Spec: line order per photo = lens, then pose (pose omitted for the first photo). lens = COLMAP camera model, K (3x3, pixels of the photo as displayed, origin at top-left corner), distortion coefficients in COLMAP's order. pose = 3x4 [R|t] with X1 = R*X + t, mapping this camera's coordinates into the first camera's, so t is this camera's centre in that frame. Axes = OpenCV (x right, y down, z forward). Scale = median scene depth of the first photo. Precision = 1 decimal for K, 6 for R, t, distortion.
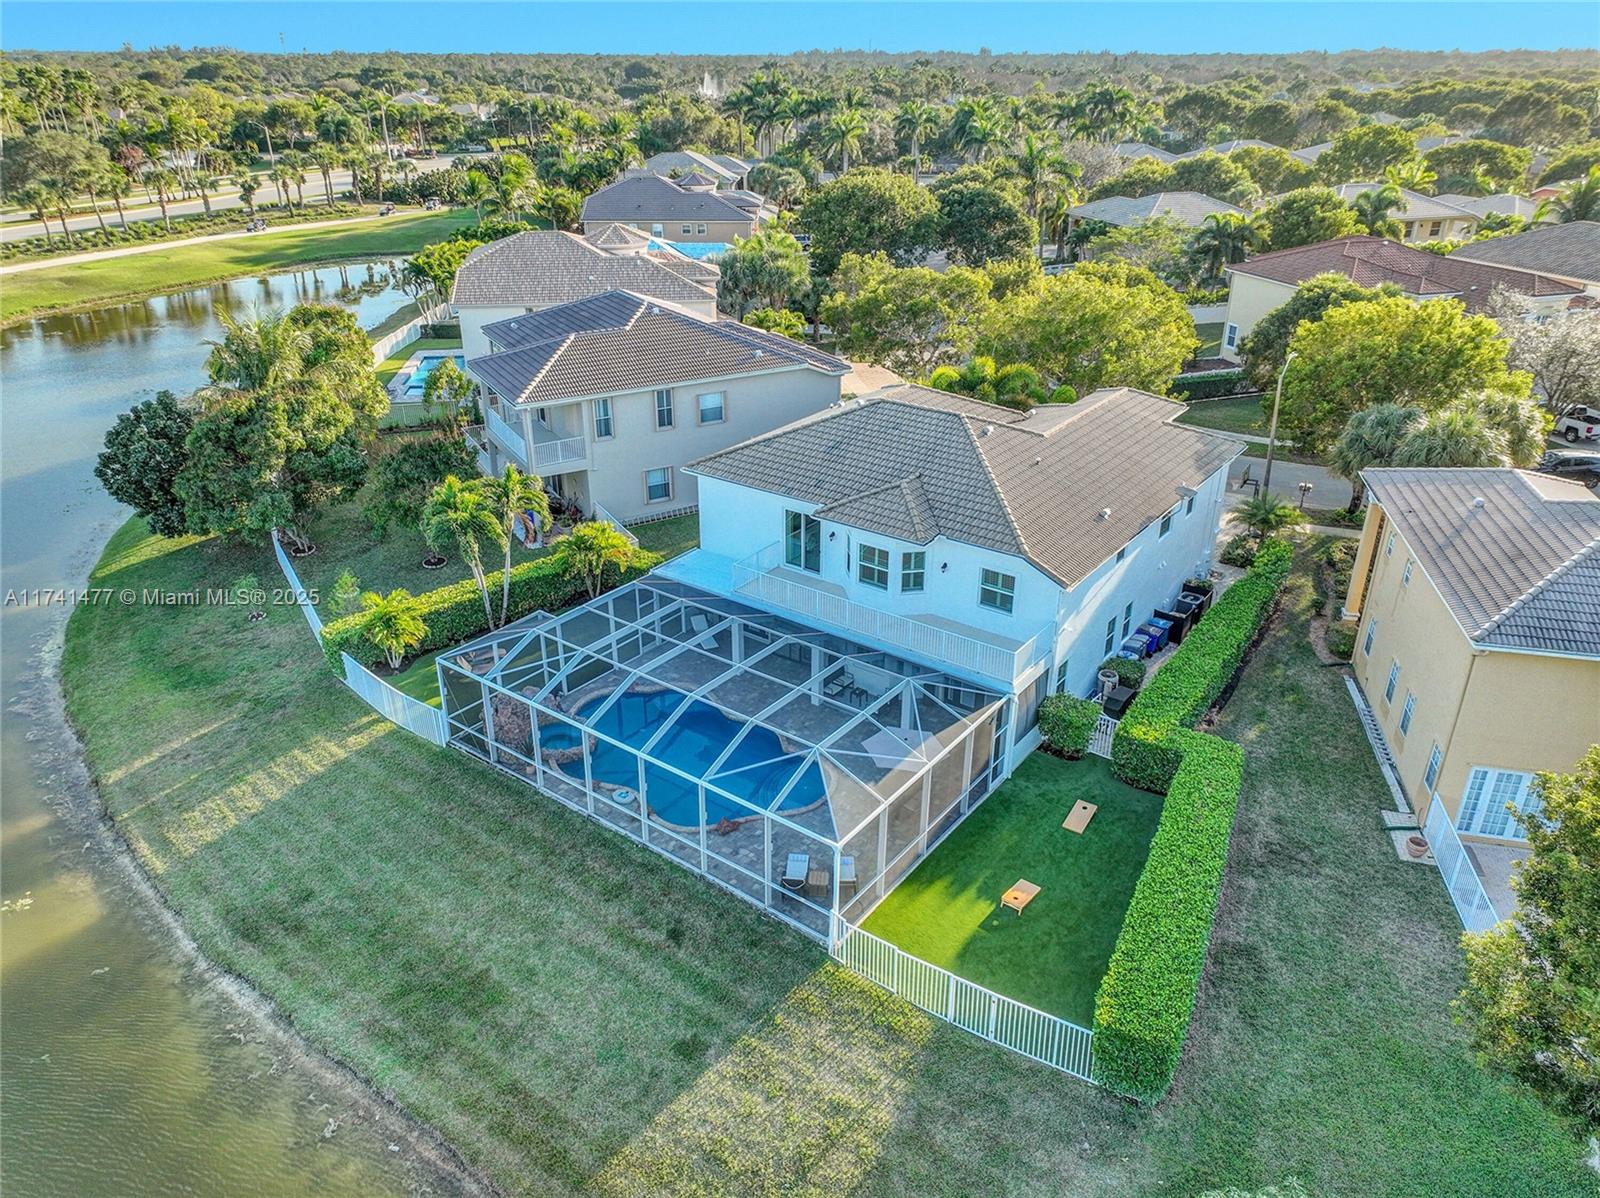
lens RADIAL K [[1121.7, 0, 800.0], [0, 1121.7, 599.0], [0, 0, 1]] dist [0.002807, 0.007928]
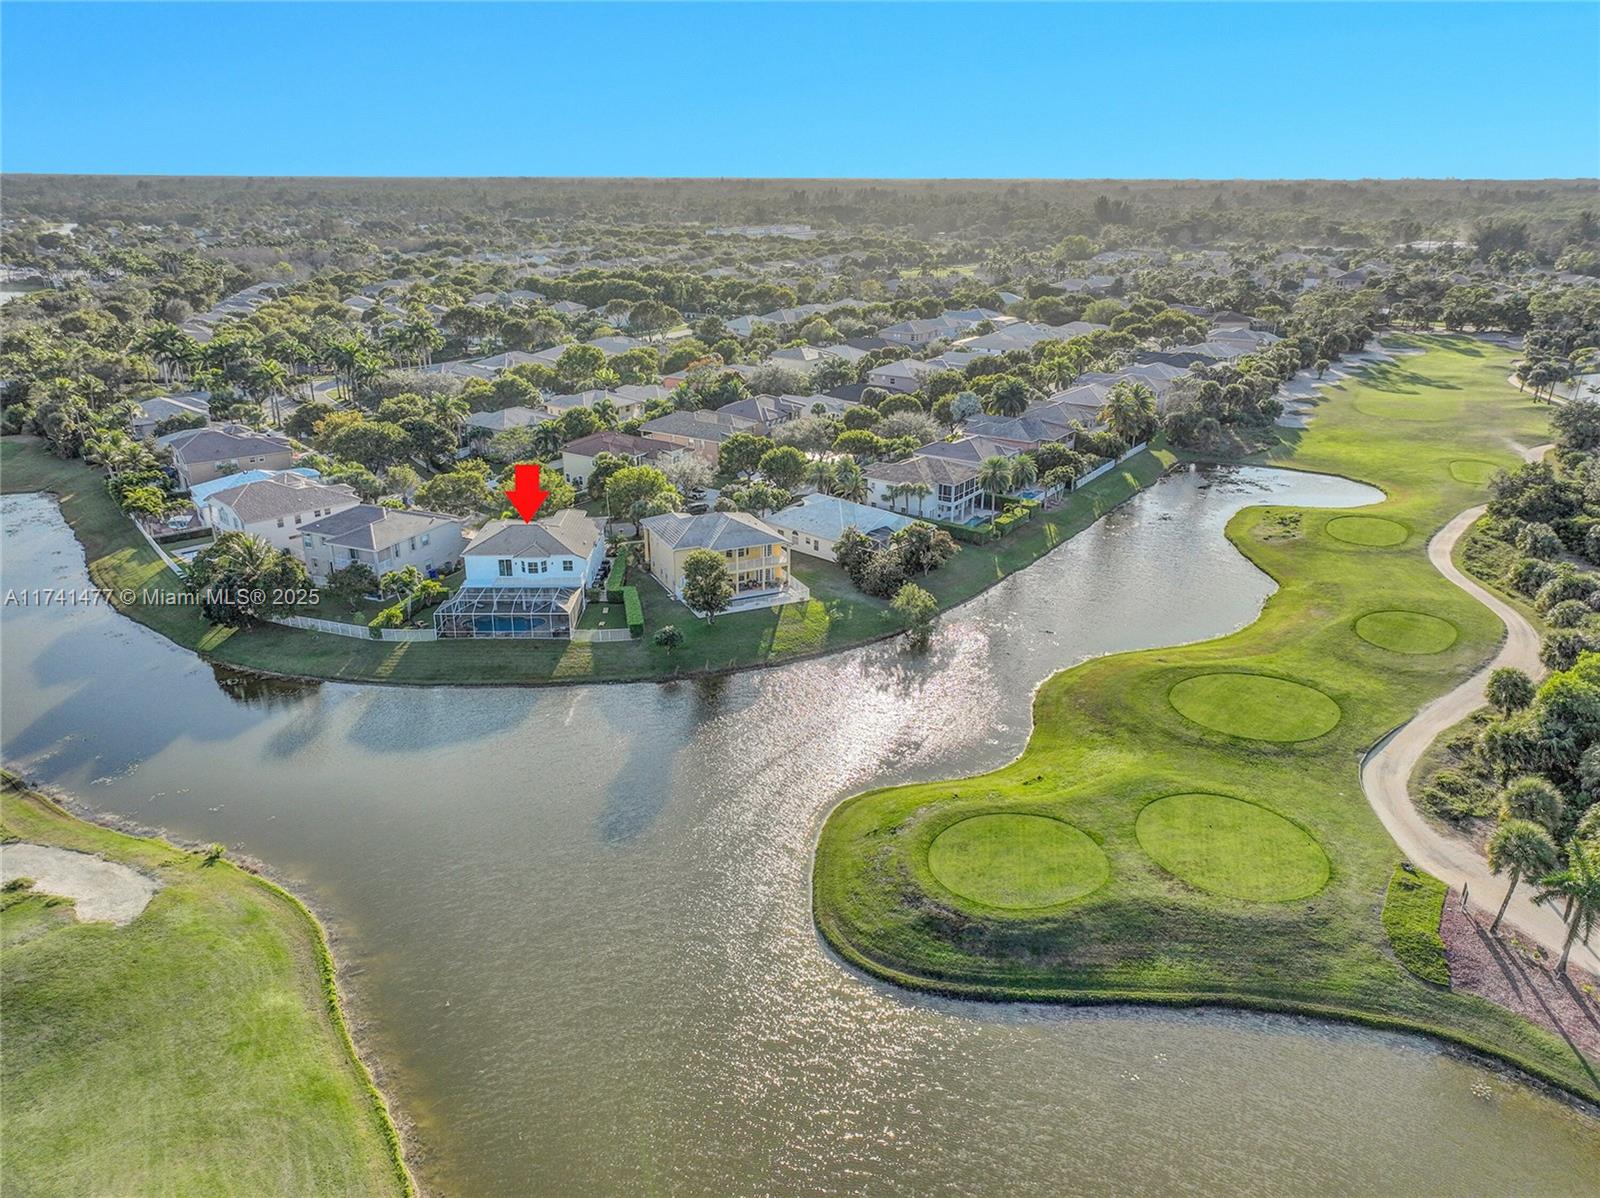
lens RADIAL K [[1121.7, 0, 800.0], [0, 1121.7, 599.0], [0, 0, 1]] dist [0.002807, 0.007928]
pose [[0.787620, -0.215278, 0.577330, -1.401450], [0.265109, 0.964216, -0.002133, 0.312356], [-0.556212, 0.154735, 0.816508, -2.499252]]
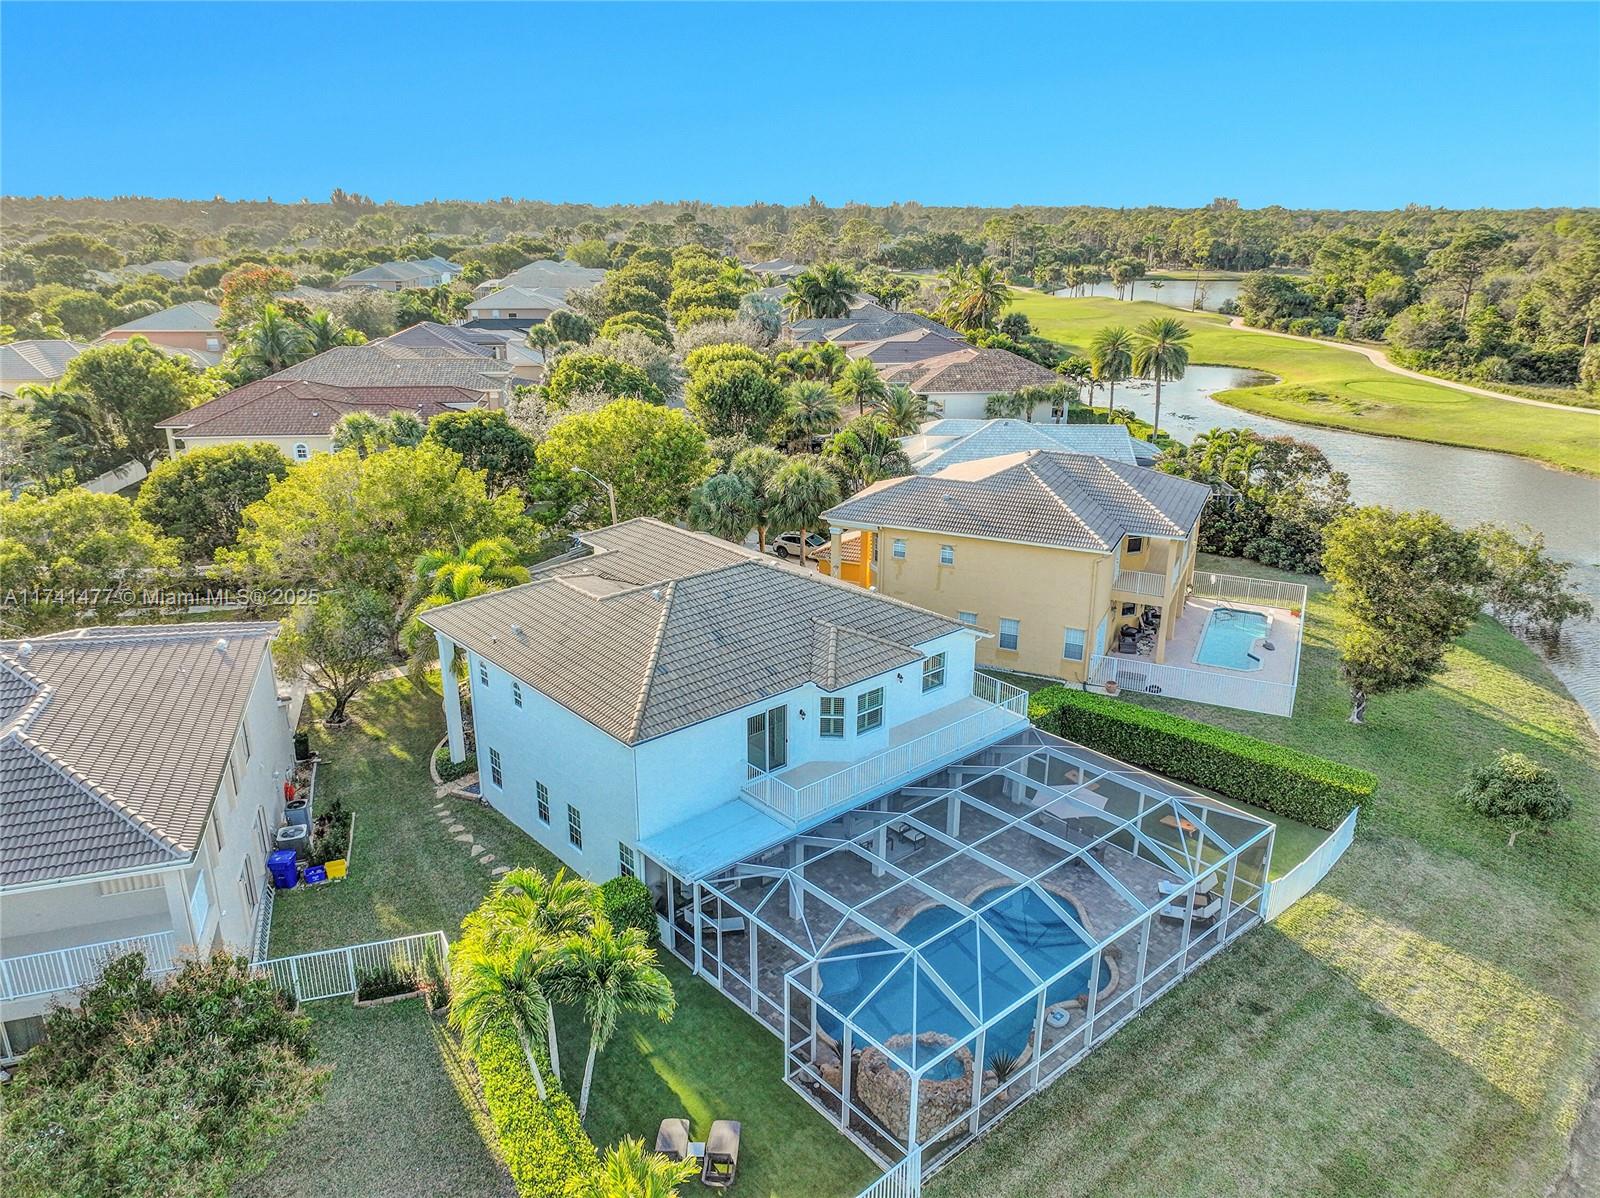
lens RADIAL K [[1121.7, 0, 800.0], [0, 1121.7, 599.0], [0, 0, 1]] dist [0.002807, 0.007928]
pose [[0.205100, -0.321777, 0.924334, -0.821297], [0.424090, 0.880367, 0.212371, -0.349029], [-0.882089, 0.348444, 0.317026, 0.711557]]
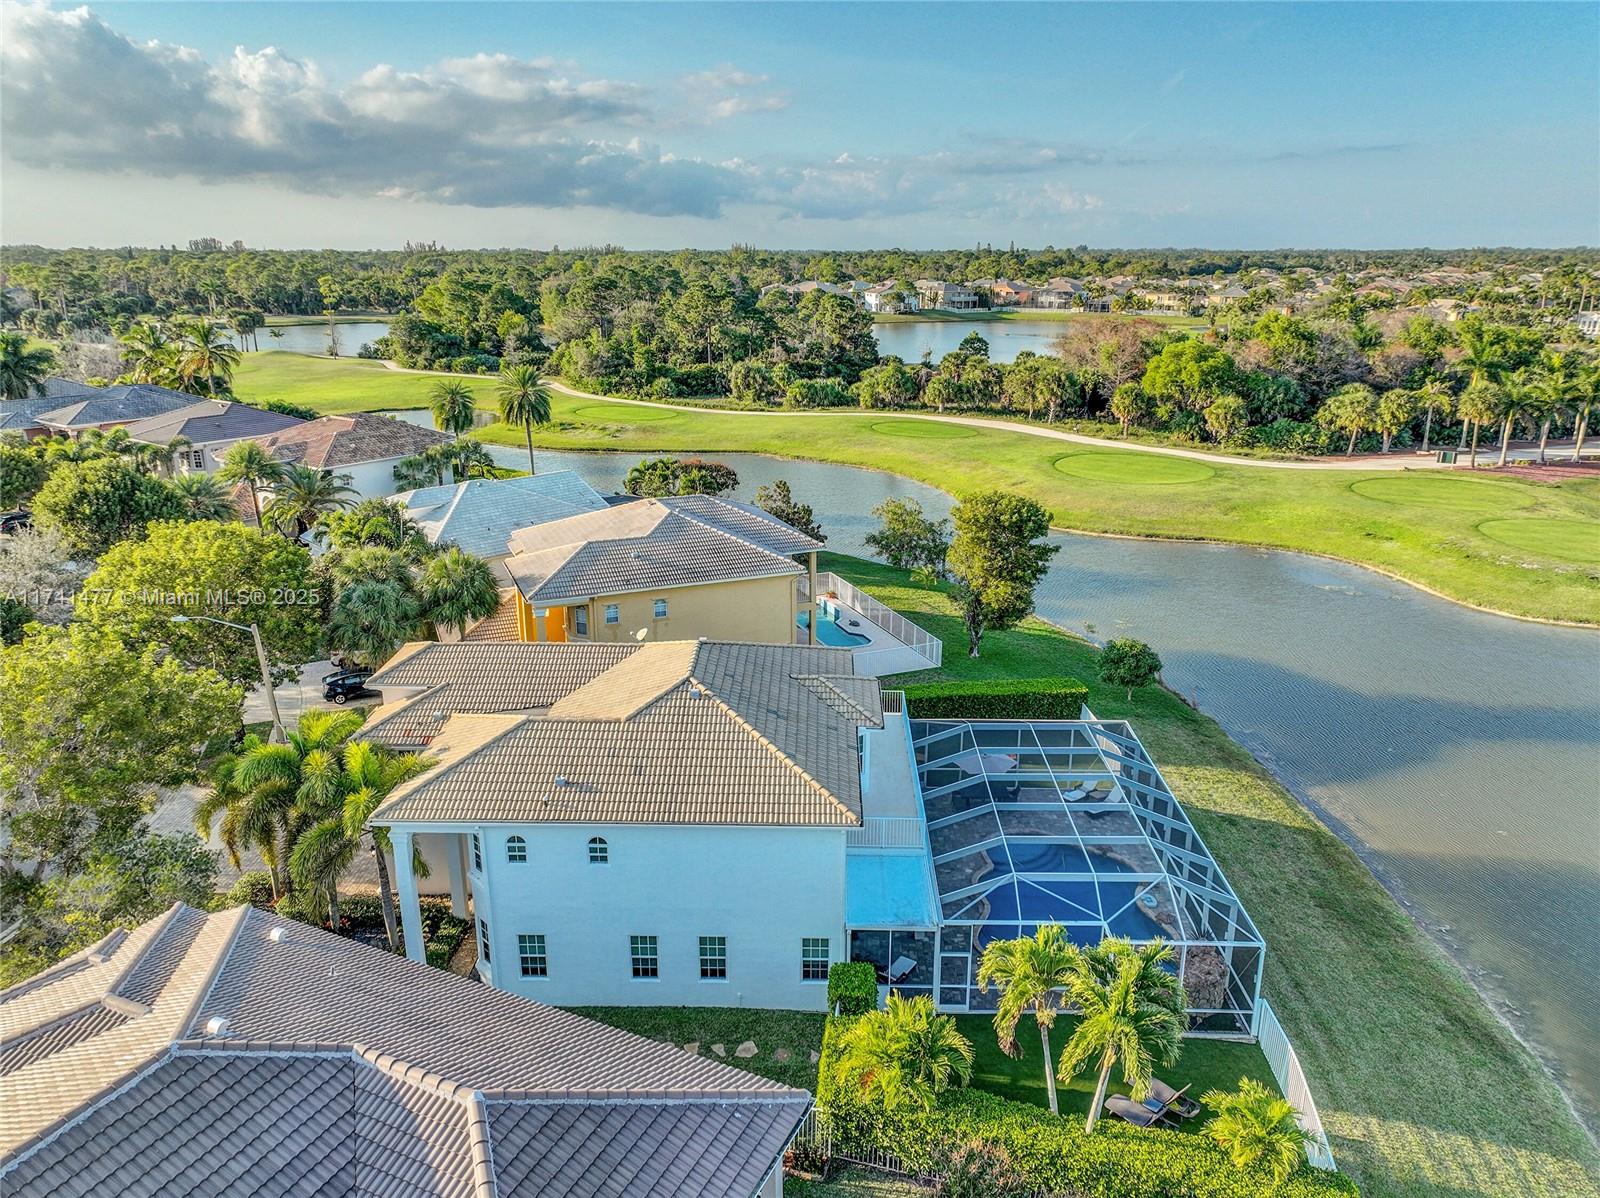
lens RADIAL K [[1121.7, 0, 800.0], [0, 1121.7, 599.0], [0, 0, 1]] dist [0.002807, 0.007928]
pose [[-0.578320, -0.242435, 0.778955, -0.698454], [0.356417, 0.783797, 0.508557, -0.698910], [-0.733834, 0.571741, -0.366878, 1.359412]]
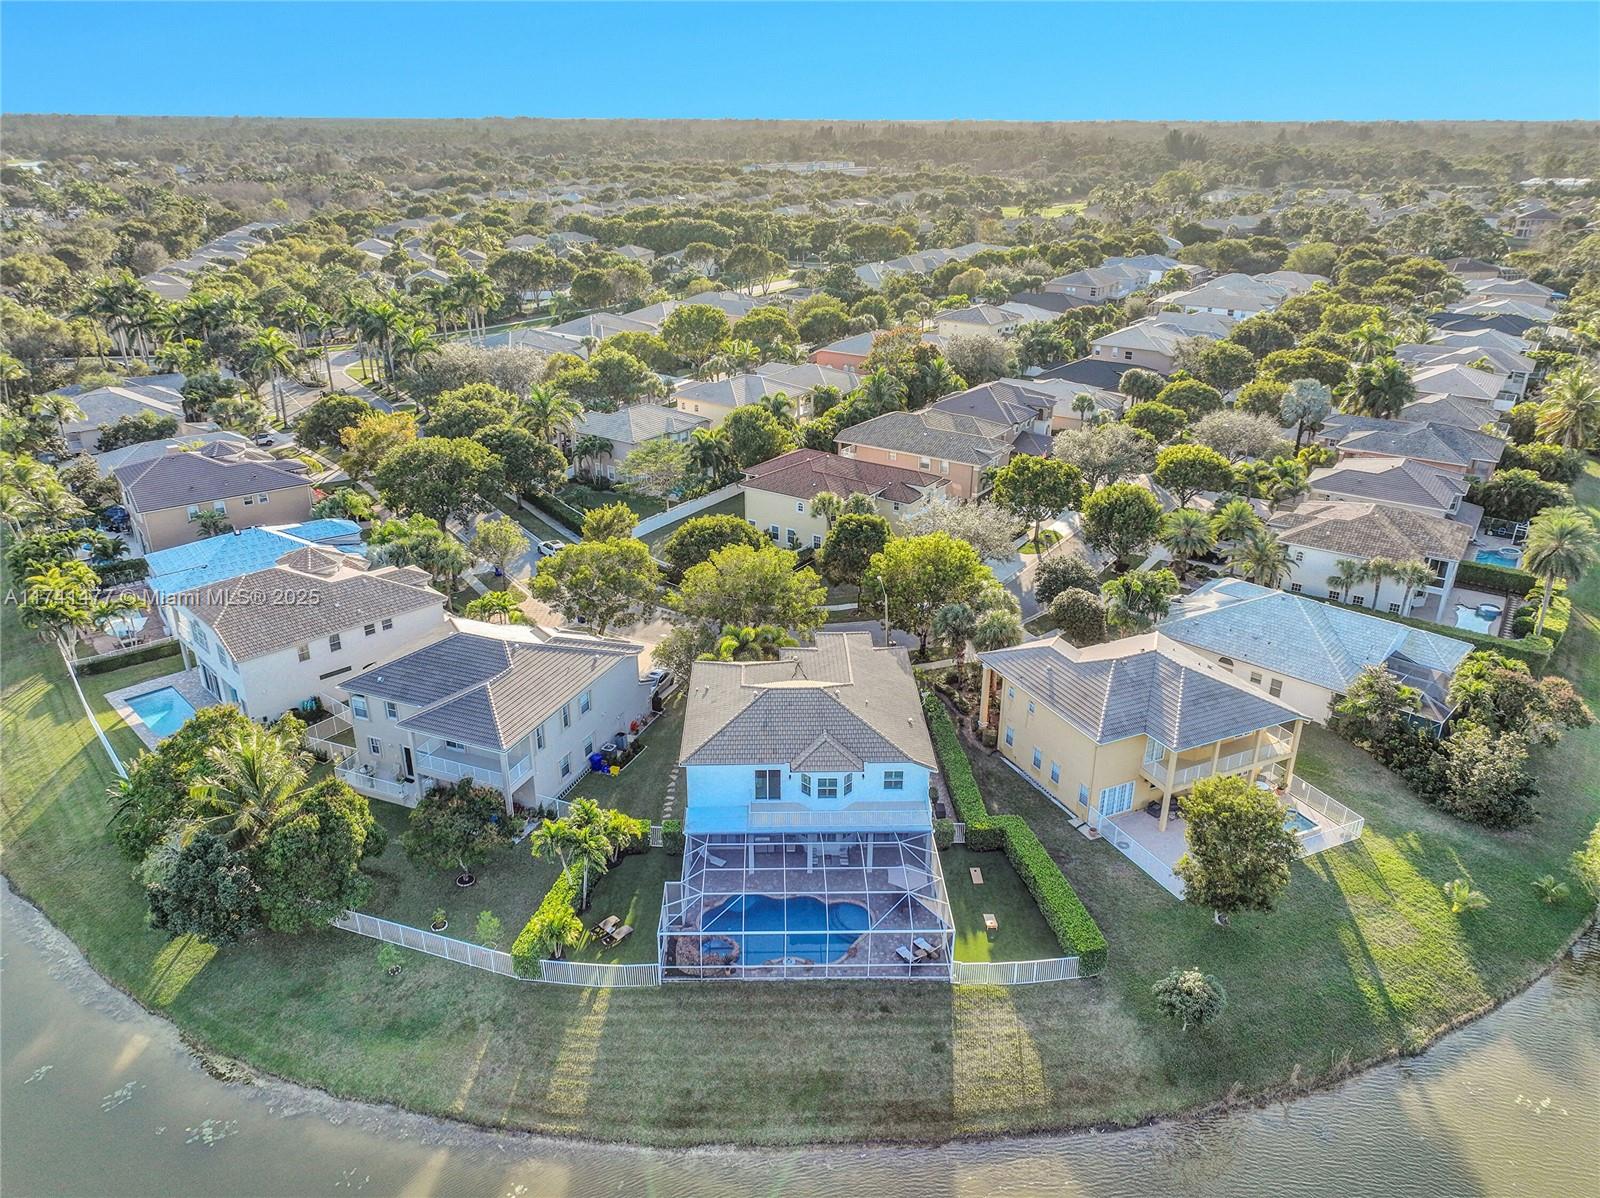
lens RADIAL K [[1121.7, 0, 800.0], [0, 1121.7, 599.0], [0, 0, 1]] dist [0.002807, 0.007928]
pose [[0.786157, -0.240862, 0.569159, -0.930339], [0.265220, 0.963302, 0.041321, -0.411481], [-0.558225, 0.118468, 0.821188, -0.502556]]
